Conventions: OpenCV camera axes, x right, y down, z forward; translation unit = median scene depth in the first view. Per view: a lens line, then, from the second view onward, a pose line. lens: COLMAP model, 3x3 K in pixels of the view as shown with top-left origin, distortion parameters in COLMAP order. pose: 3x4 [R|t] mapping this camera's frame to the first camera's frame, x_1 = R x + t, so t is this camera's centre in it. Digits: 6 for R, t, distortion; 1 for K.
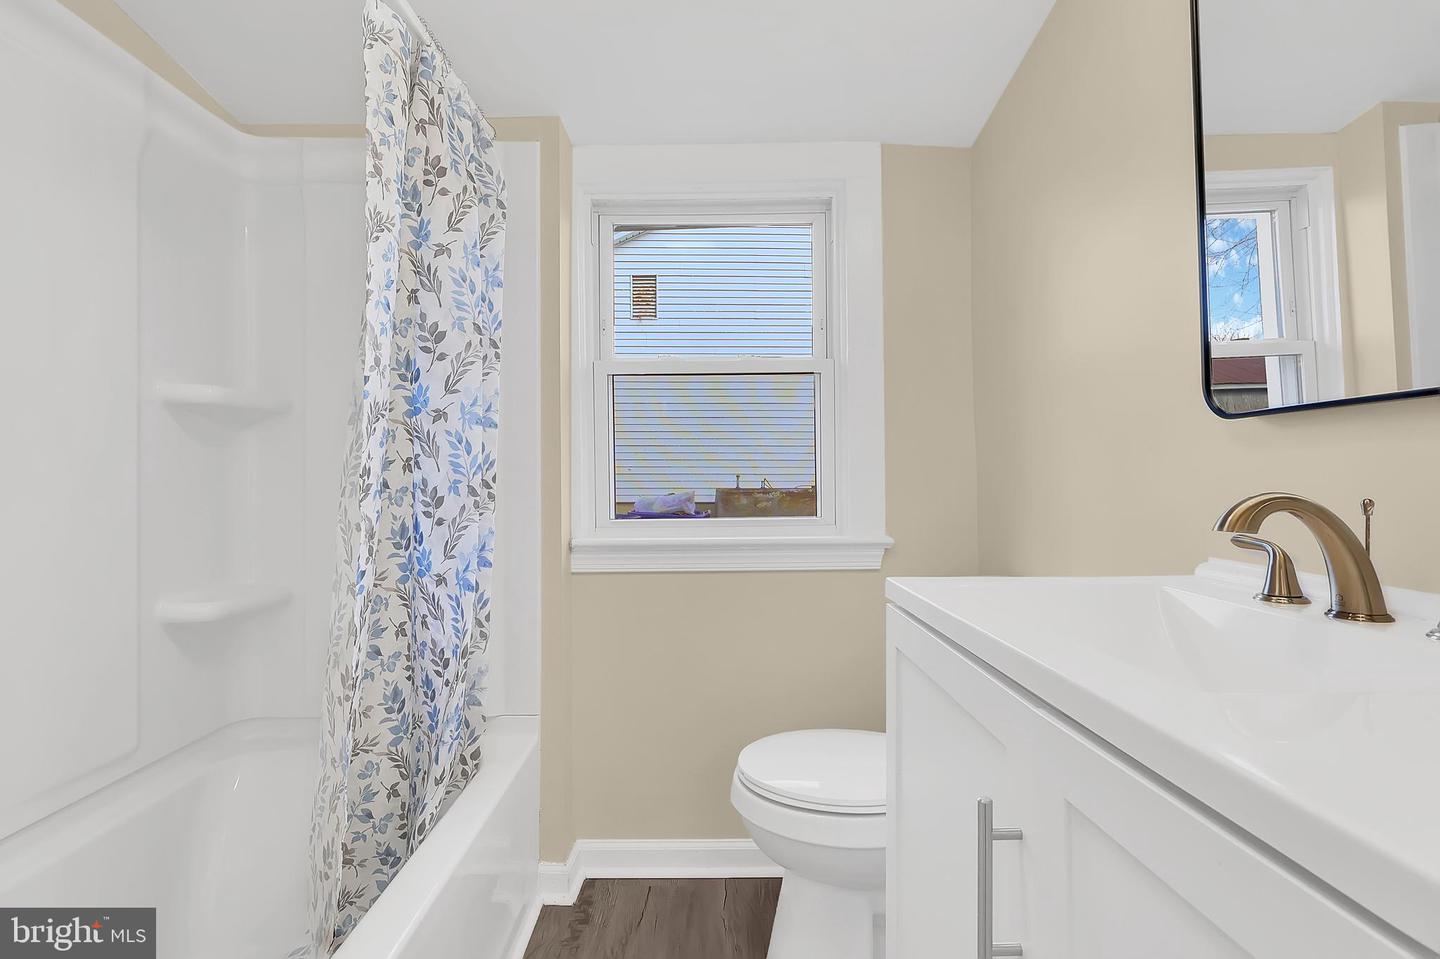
lens RADIAL K [[687.3, 0, 720.0], [0, 687.3, 479.5], [0, 0, 1]] dist [-0.003295, -0.000875]
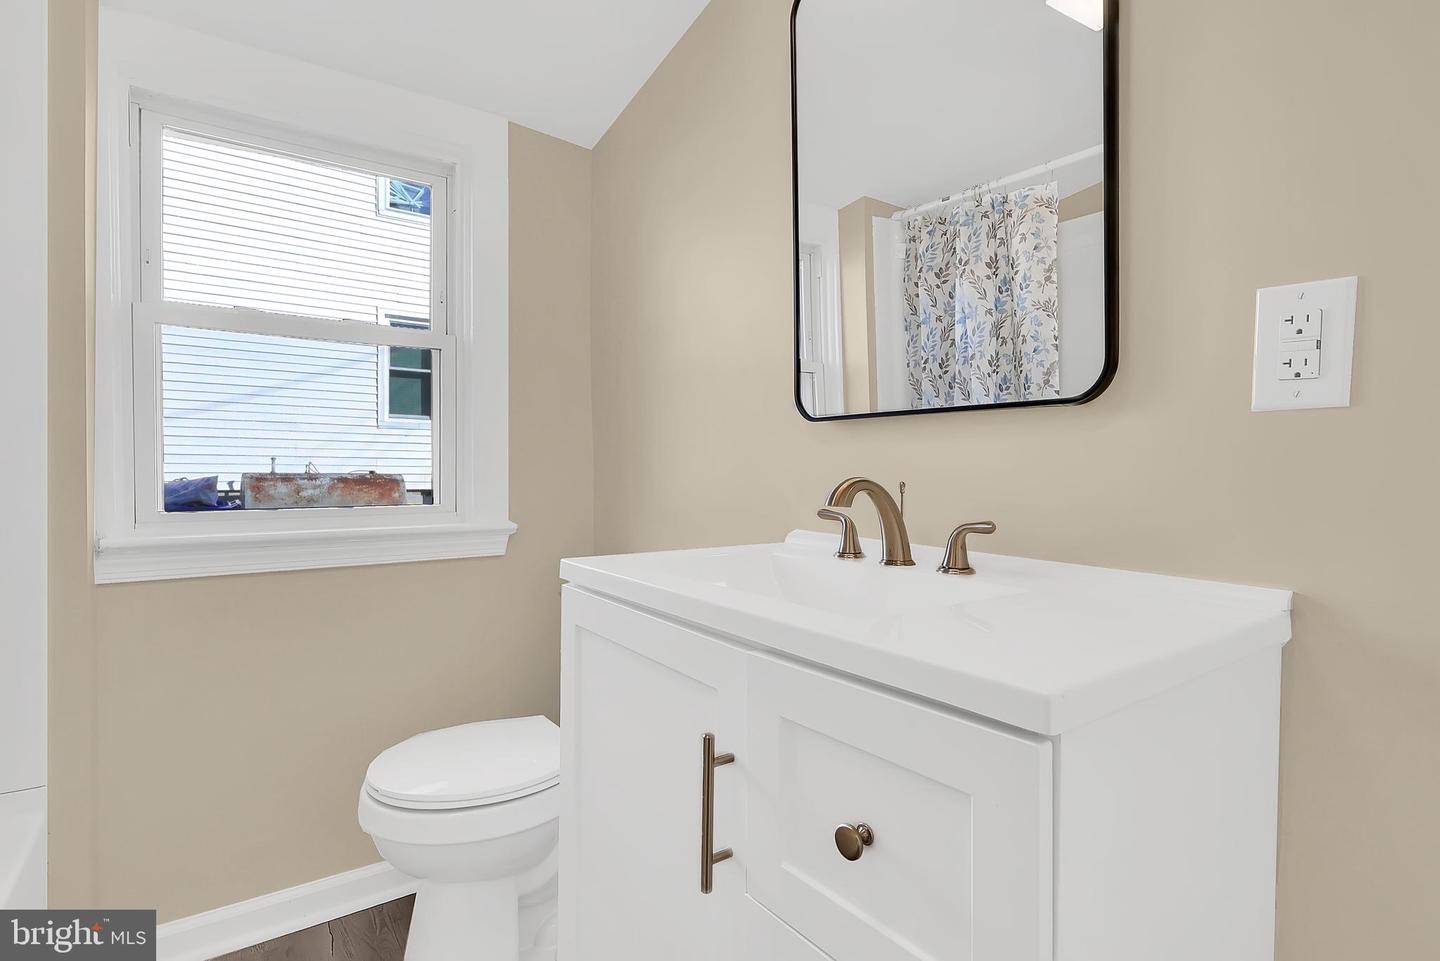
lens RADIAL K [[695.1, 0, 731.9], [0, 695.1, 474.7], [0, 0, 1]] dist [-0.002569, 0.000111]
pose [[0.819306, 0.005998, 0.573326, -0.132002], [-0.013360, 0.999874, 0.008631, 0.002886], [-0.573201, -0.014731, 0.819282, -0.002539]]
